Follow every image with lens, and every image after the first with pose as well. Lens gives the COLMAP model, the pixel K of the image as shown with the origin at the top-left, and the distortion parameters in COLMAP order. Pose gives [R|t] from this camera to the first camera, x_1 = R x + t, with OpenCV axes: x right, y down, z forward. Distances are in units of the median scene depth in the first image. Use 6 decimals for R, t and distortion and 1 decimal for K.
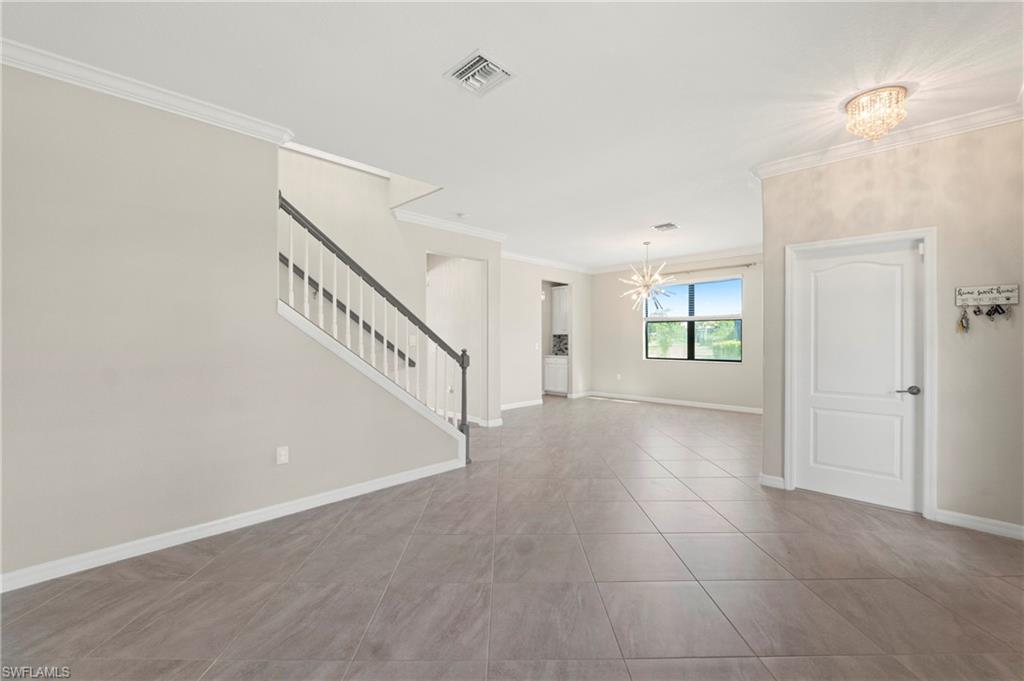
lens RADIAL K [[416.0, 0, 513.5], [0, 416.0, 336.1], [0, 0, 1]] dist [-0.015640, -0.000756]
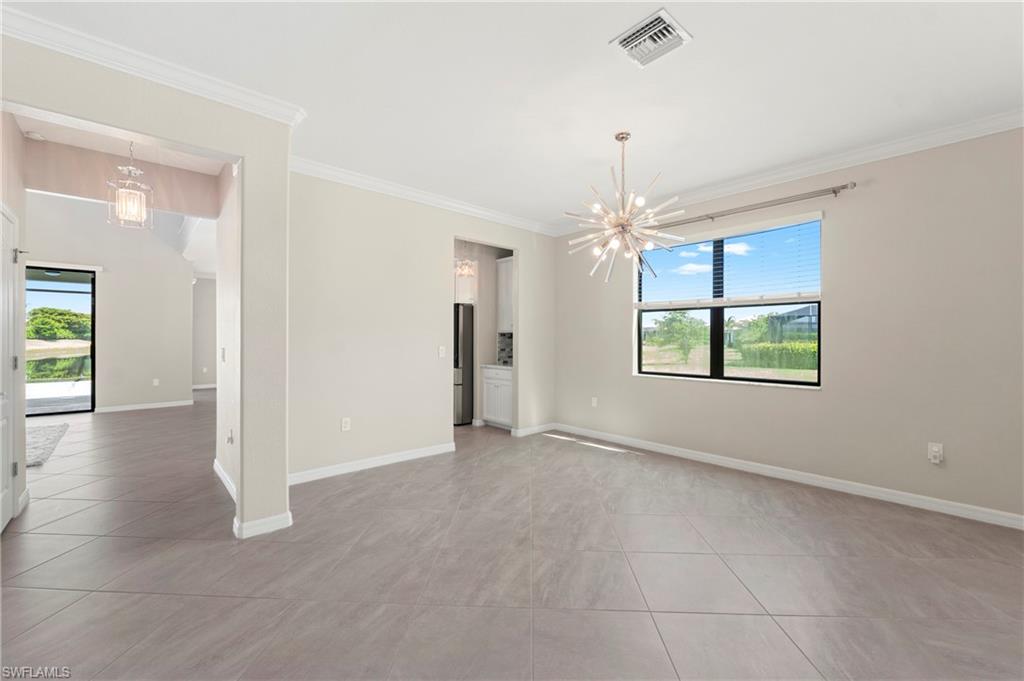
lens RADIAL K [[416.0, 0, 509.8], [0, 416.0, 339.9], [0, 0, 1]] dist [-0.015640, -0.000756]
pose [[0.998372, 0.002907, -0.056964, 0.170454], [-0.002568, 0.999979, 0.006021, 0.003907], [0.056980, -0.005865, 0.998358, 0.402363]]
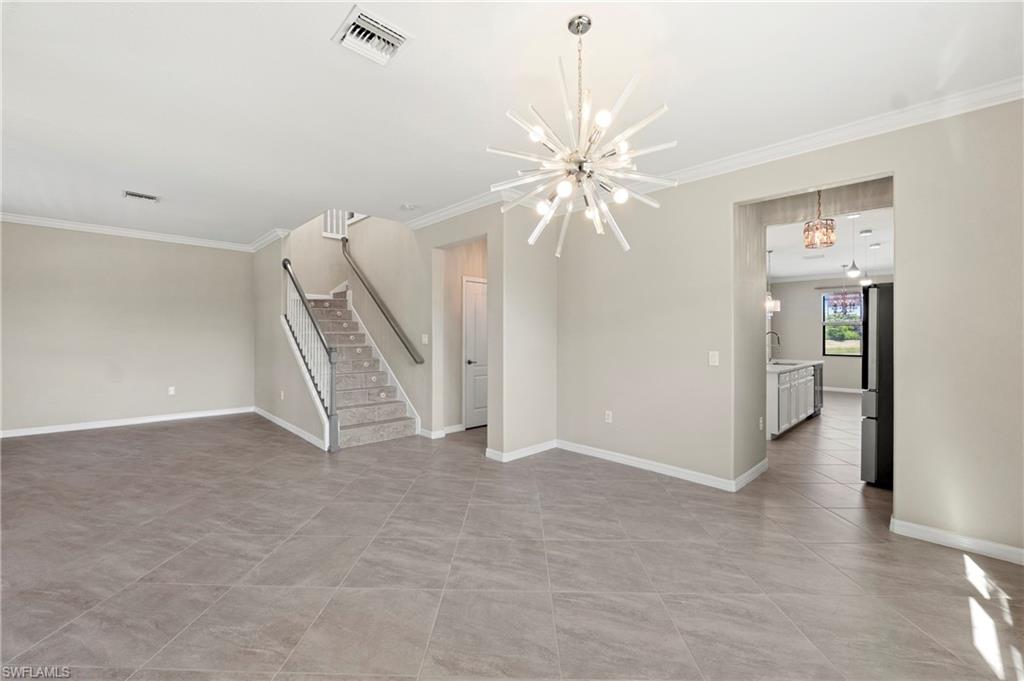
lens RADIAL K [[416.0, 0, 511.6], [0, 416.0, 339.1], [0, 0, 1]] dist [-0.015640, -0.000756]
pose [[-0.023671, 0.007703, -0.999690, 0.488288], [-0.003542, 0.999963, 0.007789, 0.000538], [0.999714, 0.003725, -0.023643, 0.749093]]
